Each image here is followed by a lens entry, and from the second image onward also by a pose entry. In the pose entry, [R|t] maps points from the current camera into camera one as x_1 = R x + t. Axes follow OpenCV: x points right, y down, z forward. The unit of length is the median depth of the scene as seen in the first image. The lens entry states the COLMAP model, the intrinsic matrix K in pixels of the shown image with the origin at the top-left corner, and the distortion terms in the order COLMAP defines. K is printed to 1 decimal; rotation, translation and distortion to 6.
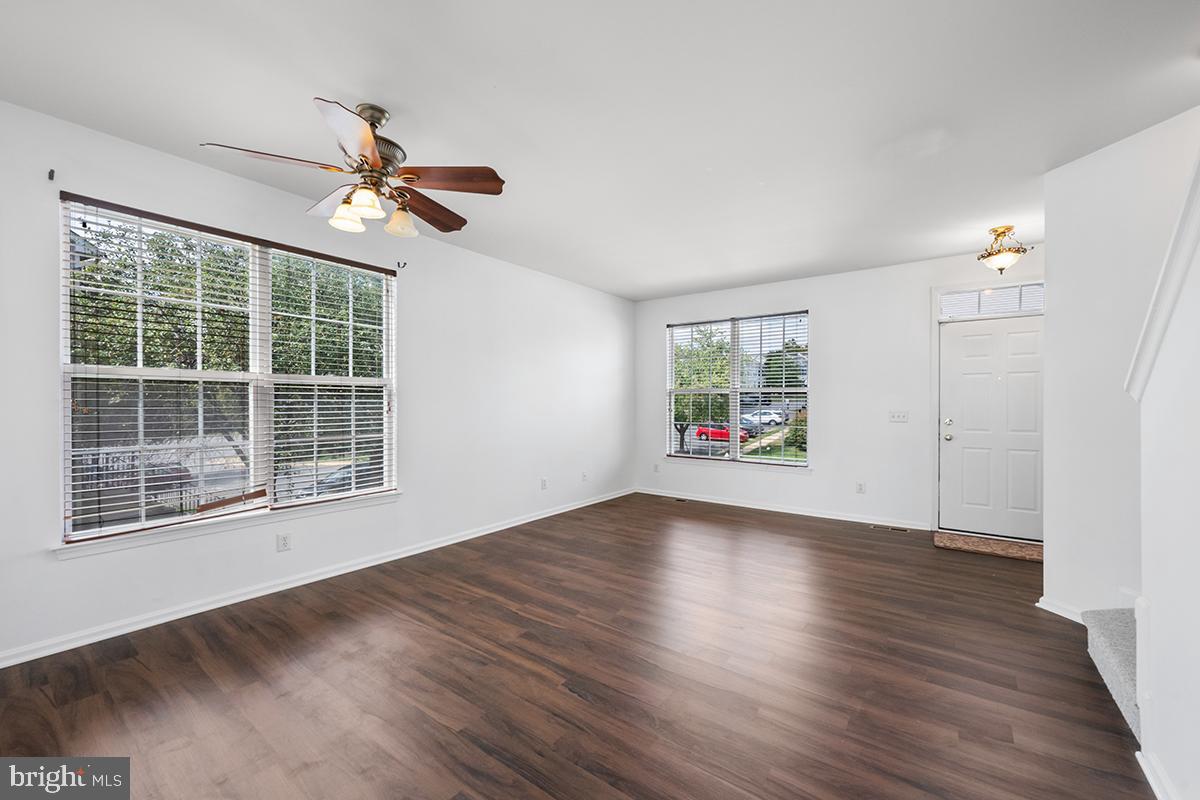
lens RADIAL K [[477.9, 0, 597.5], [0, 477.9, 404.9], [0, 0, 1]] dist [-0.001348, -0.000054]
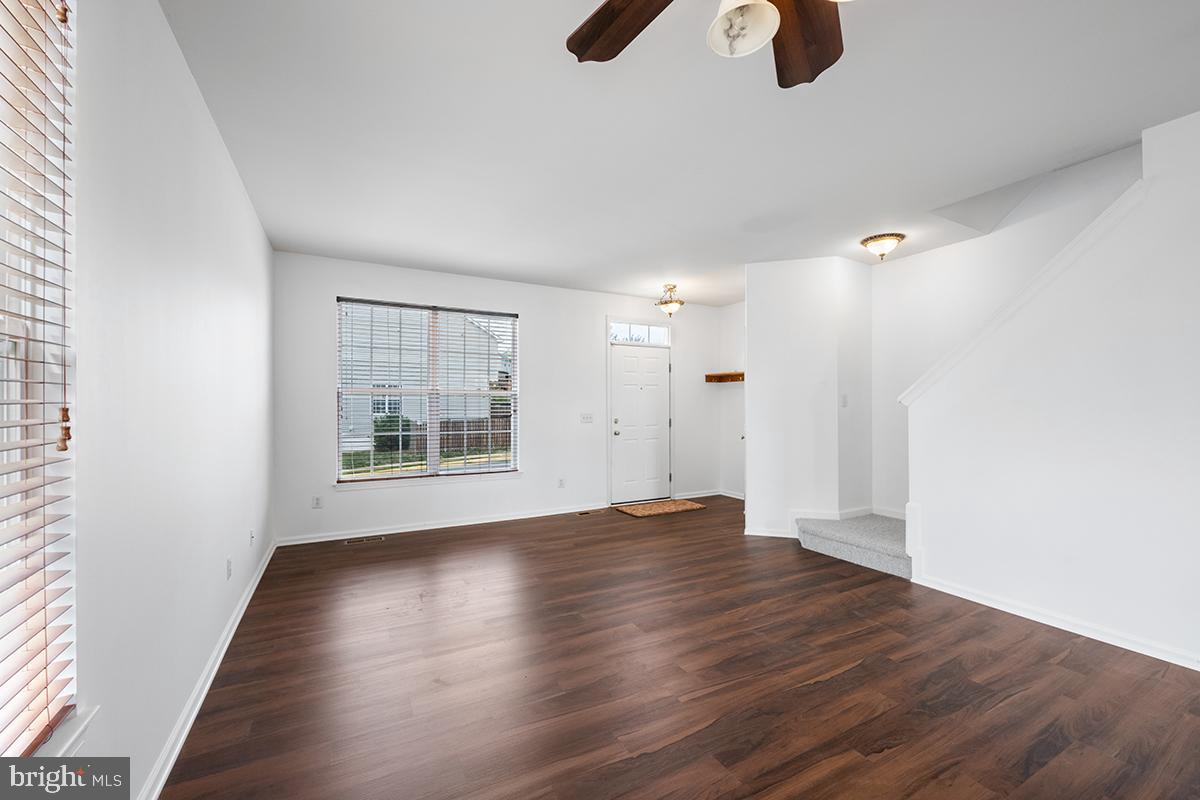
lens RADIAL K [[477.9, 0, 597.5], [0, 477.9, 404.9], [0, 0, 1]] dist [-0.001348, -0.000054]
pose [[0.422247, -0.000558, 0.906481, -0.648697], [0.006093, 0.999979, -0.002223, -0.007904], [-0.906460, 0.006462, 0.422242, 0.690632]]
